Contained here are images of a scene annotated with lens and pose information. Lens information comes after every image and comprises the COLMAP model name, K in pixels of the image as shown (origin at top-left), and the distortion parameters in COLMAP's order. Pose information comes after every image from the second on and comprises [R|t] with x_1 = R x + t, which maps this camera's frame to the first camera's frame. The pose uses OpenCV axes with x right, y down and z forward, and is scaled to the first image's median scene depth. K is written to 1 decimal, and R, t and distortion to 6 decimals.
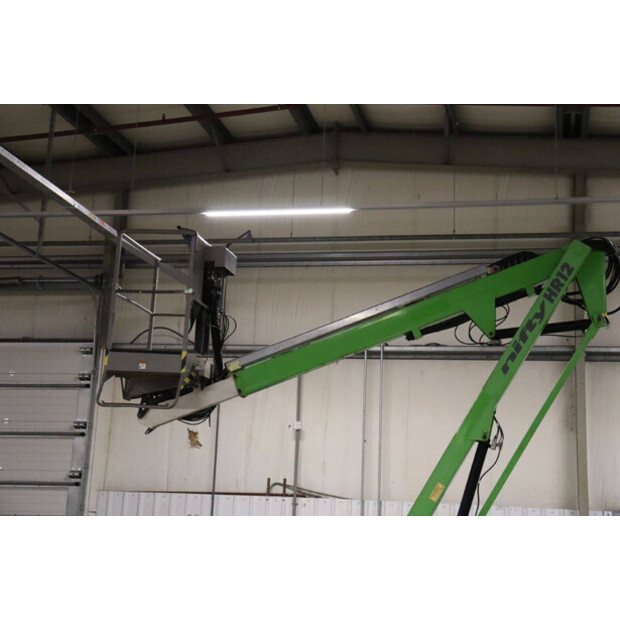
lens RADIAL K [[1038.4, 0, 310.0], [0, 1038.4, 310.0], [0, 0, 1]] dist [0.183473, 0.054743]
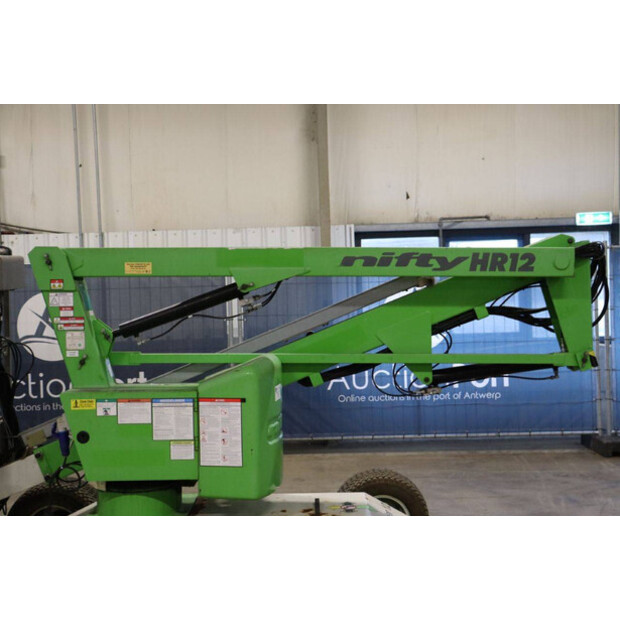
lens RADIAL K [[868.1, 0, 310.0], [0, 868.1, 310.0], [0, 0, 1]] dist [0.008812, 0.506476]
pose [[0.976805, -0.078483, 0.199228, 0.085042], [0.028021, 0.969259, 0.244441, 0.072289], [-0.212288, -0.233189, 0.948977, 0.261554]]
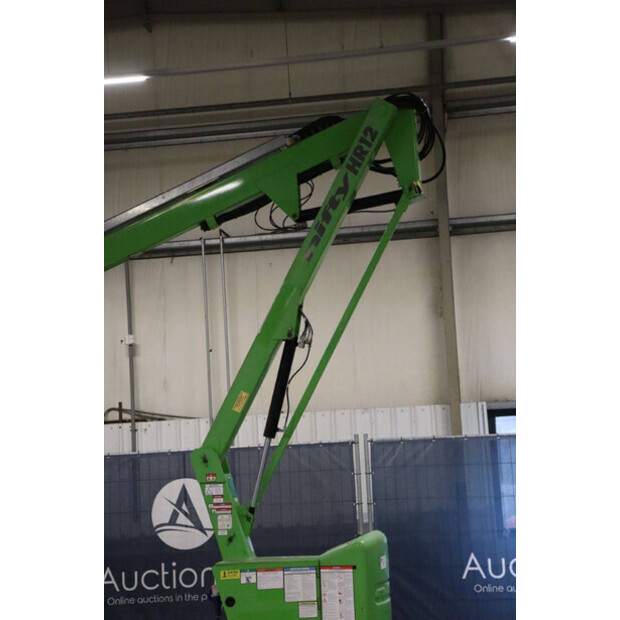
lens RADIAL K [[1243.8, 0, 310.0], [0, 1243.8, 310.0], [0, 0, 1]] dist [0.331577, -0.010073]
pose [[0.994381, -0.087718, 0.059264, 0.076600], [0.081814, 0.992051, 0.095606, 0.001574], [-0.067179, -0.090220, 0.993653, -0.021370]]
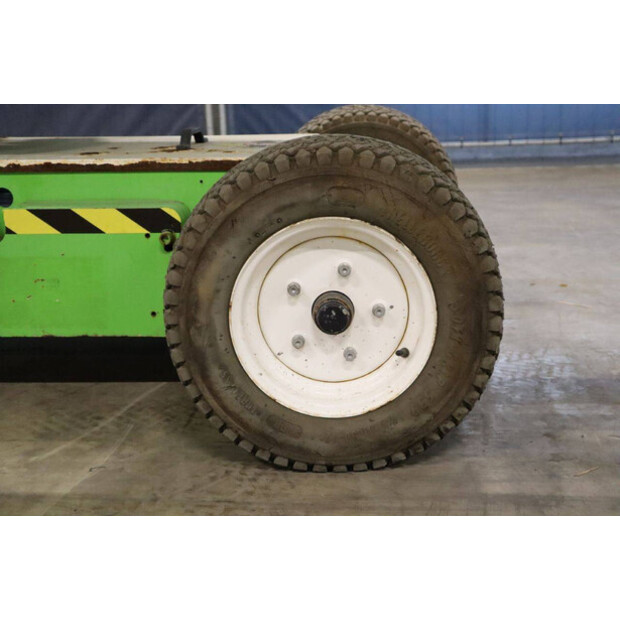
lens RADIAL K [[944.3, 0, 310.0], [0, 944.3, 310.0], [0, 0, 1]] dist [0.013912, 0.036958]
pose [[0.990982, -0.101518, 0.087455, 0.156191], [0.051448, 0.890928, 0.451221, 0.188362], [-0.123724, -0.442652, 0.888117, 0.410804]]
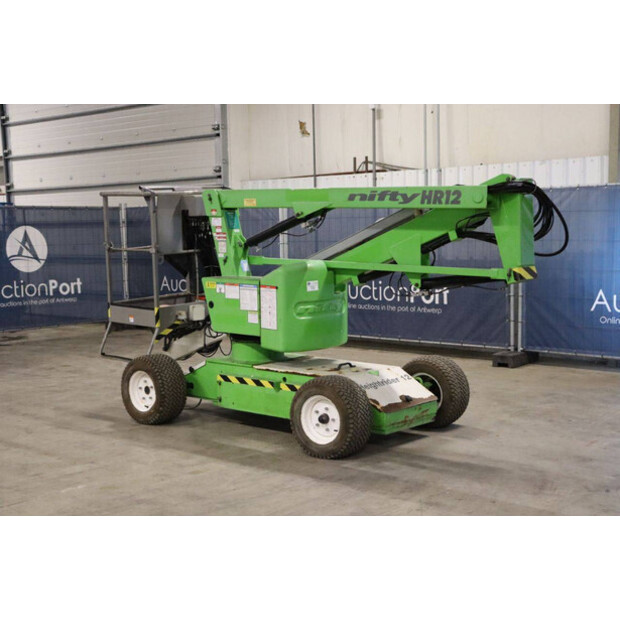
lens RADIAL K [[946.9, 0, 310.0], [0, 946.9, 310.0], [0, 0, 1]] dist [0.118083, 0.047946]
pose [[0.865501, -0.016625, -0.500631, 0.417756], [0.160619, 0.955885, 0.245938, 0.062975], [0.474457, -0.293271, 0.829990, 0.112389]]
